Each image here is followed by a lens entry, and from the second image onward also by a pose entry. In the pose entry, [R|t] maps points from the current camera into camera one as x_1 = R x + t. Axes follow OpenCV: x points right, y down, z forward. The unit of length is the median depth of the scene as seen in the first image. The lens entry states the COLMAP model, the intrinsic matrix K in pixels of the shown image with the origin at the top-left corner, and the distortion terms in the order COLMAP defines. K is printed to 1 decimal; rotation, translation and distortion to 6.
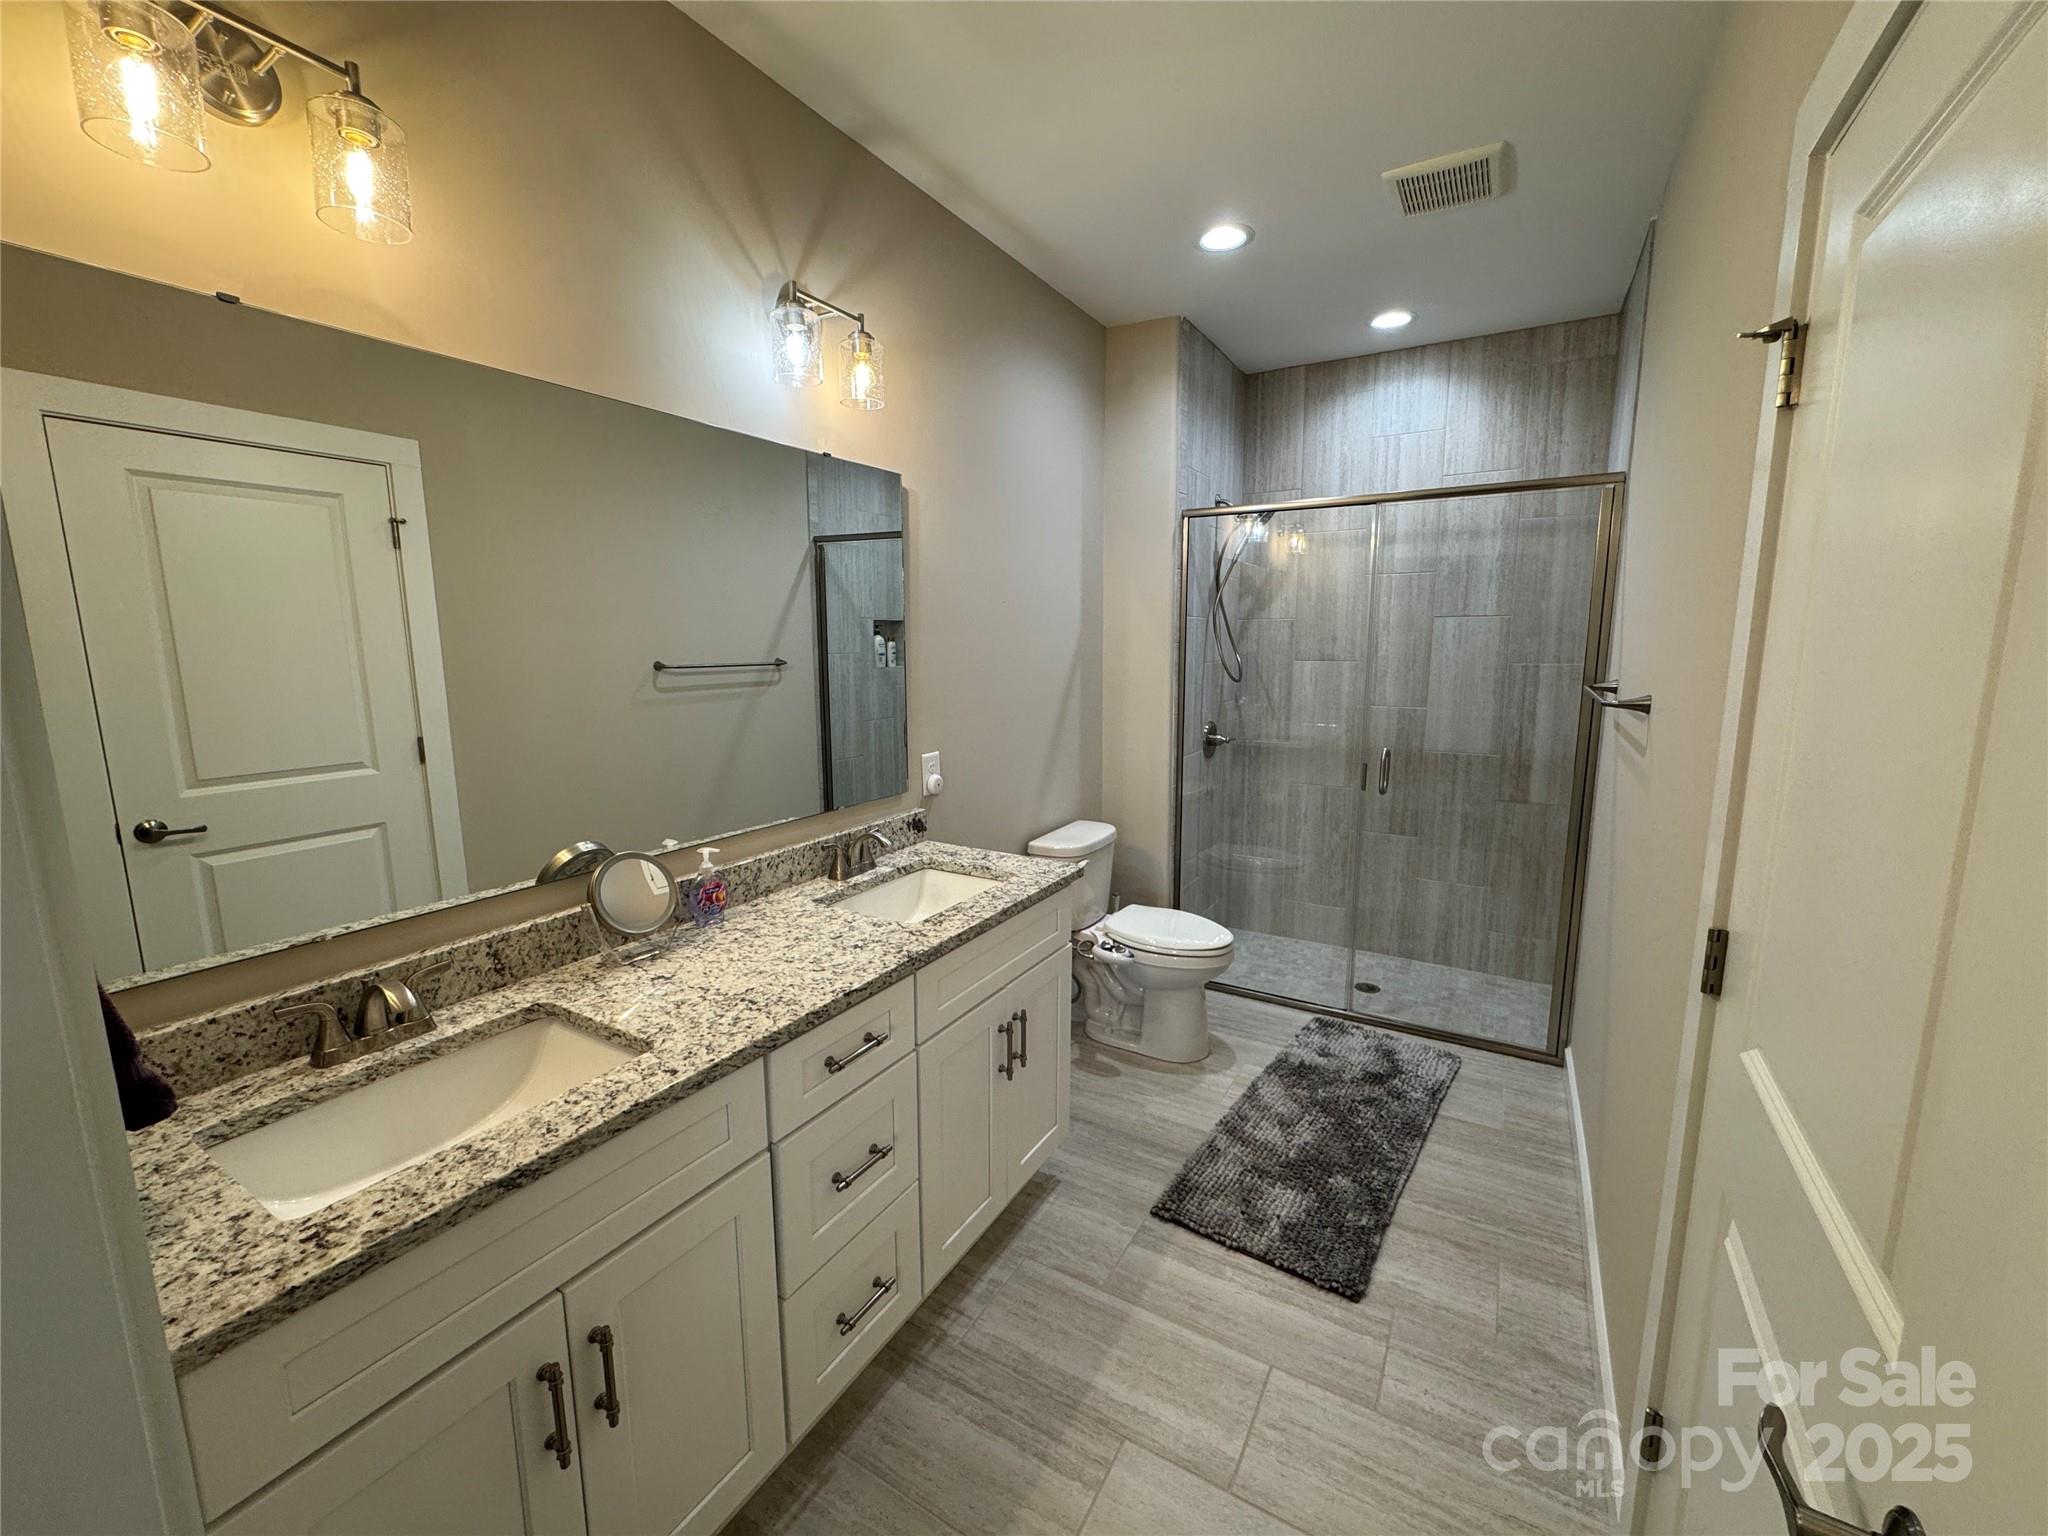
lens RADIAL K [[813.6, 0, 1029.2], [0, 813.6, 762.5], [0, 0, 1]] dist [-0.002738, 0.000832]
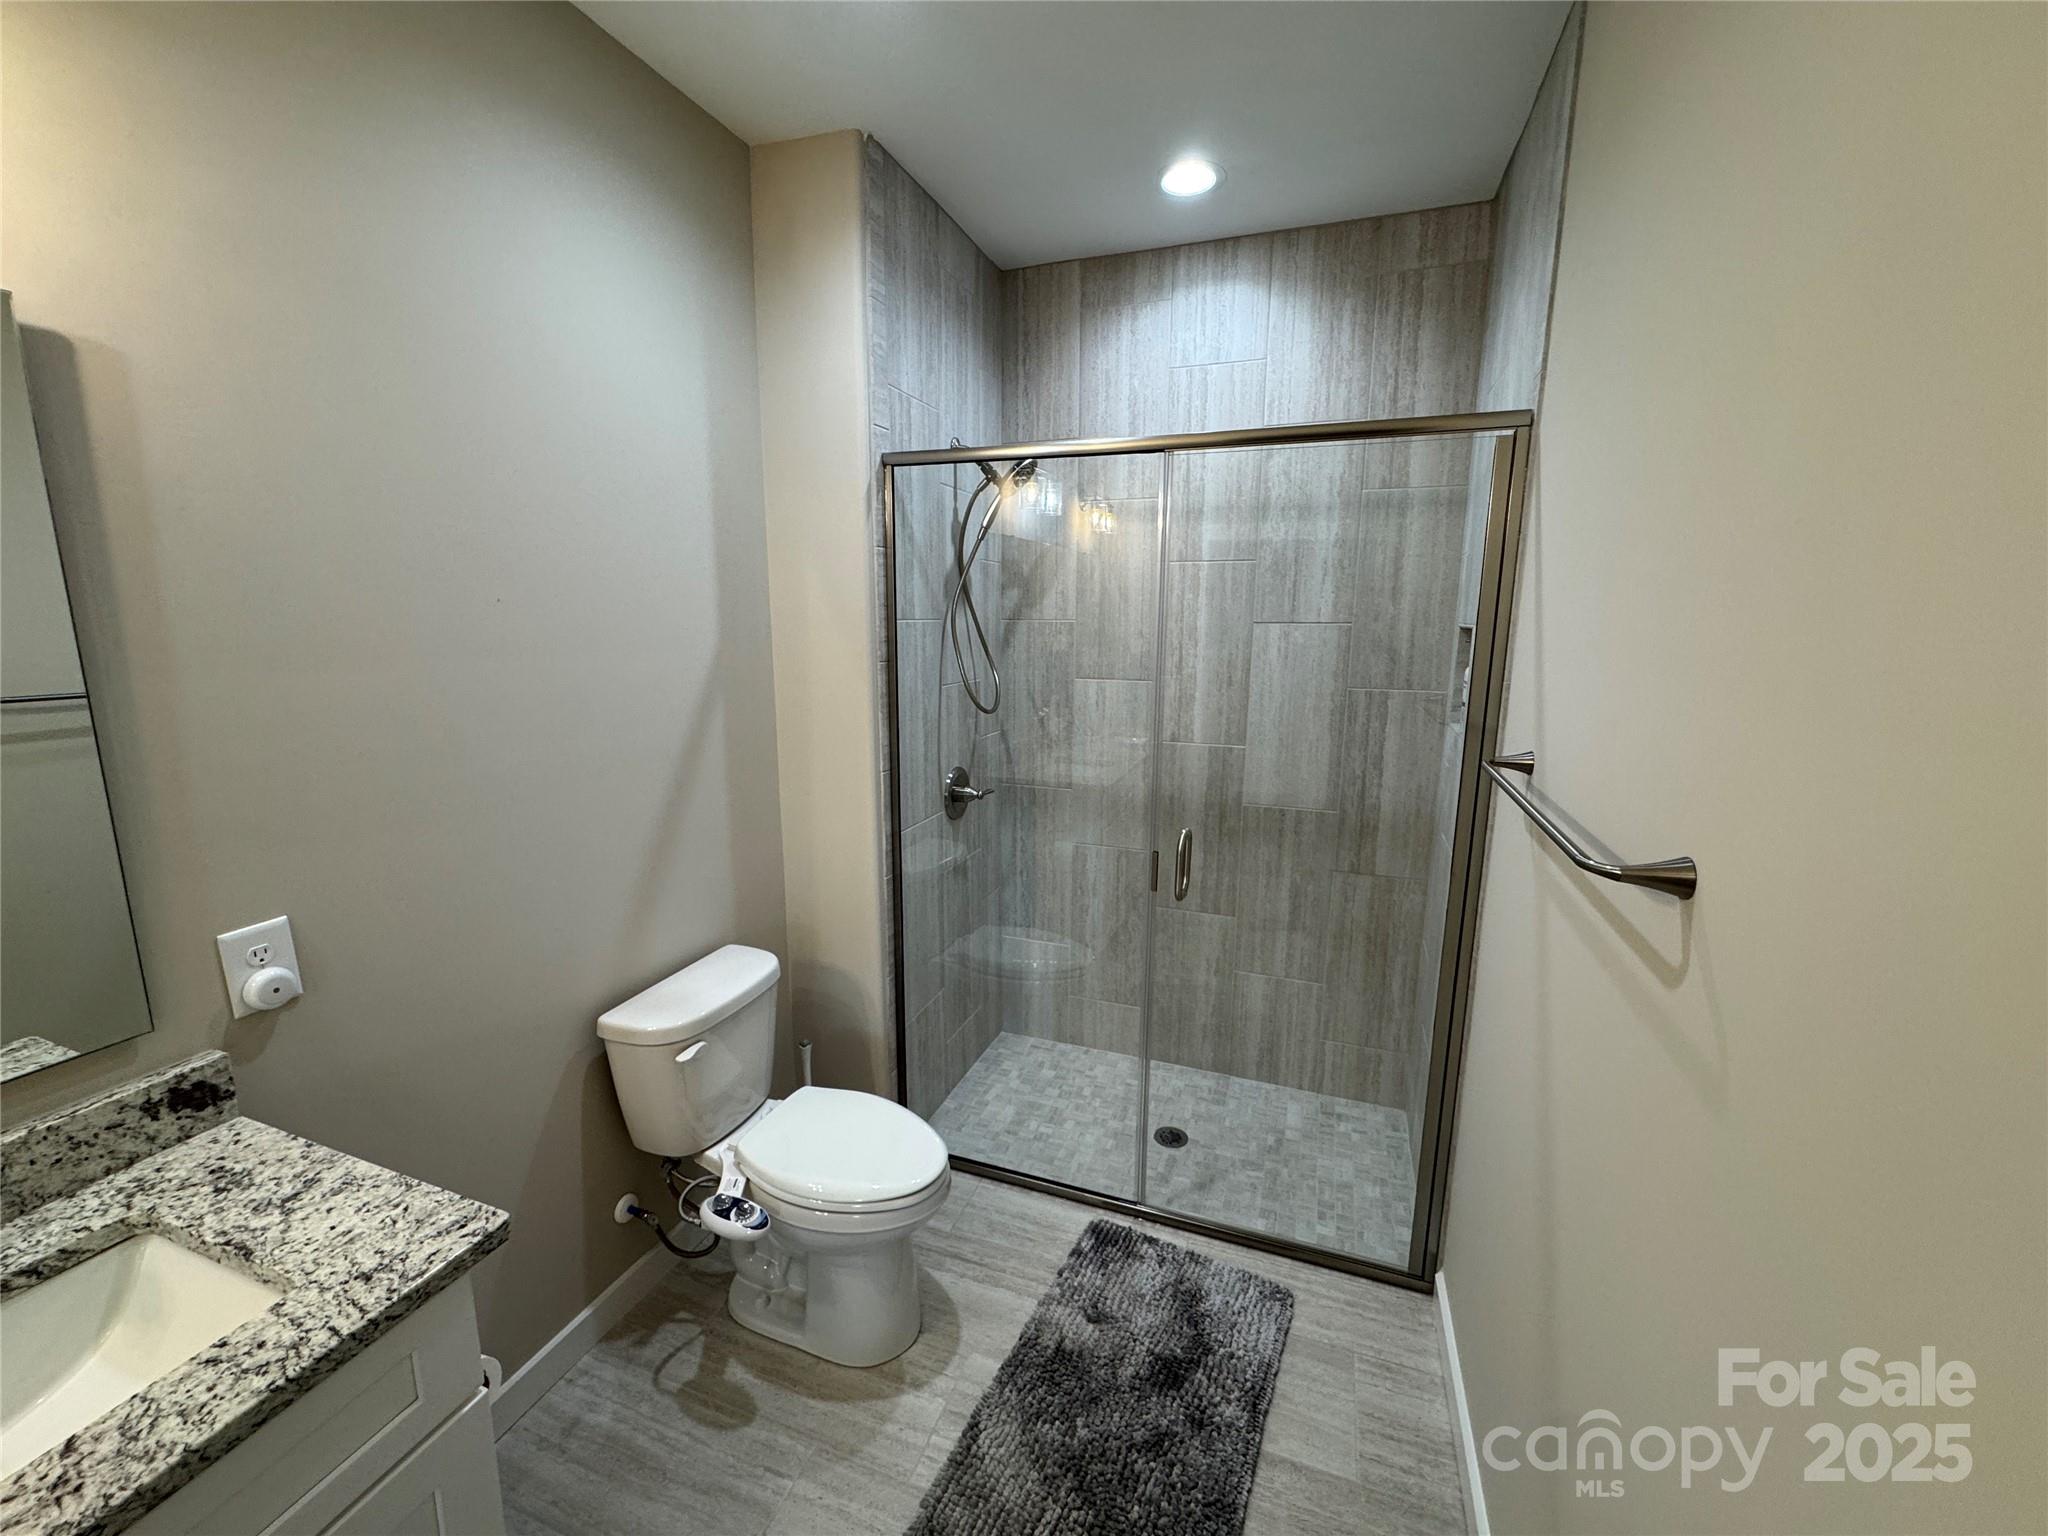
lens RADIAL K [[813.6, 0, 1026.4], [0, 813.6, 764.4], [0, 0, 1]] dist [-0.002738, 0.000832]
pose [[0.983265, -0.021138, 0.180949, 0.173865], [0.015979, 0.999425, 0.029918, -0.082119], [-0.181478, -0.026526, 0.983037, 0.337429]]
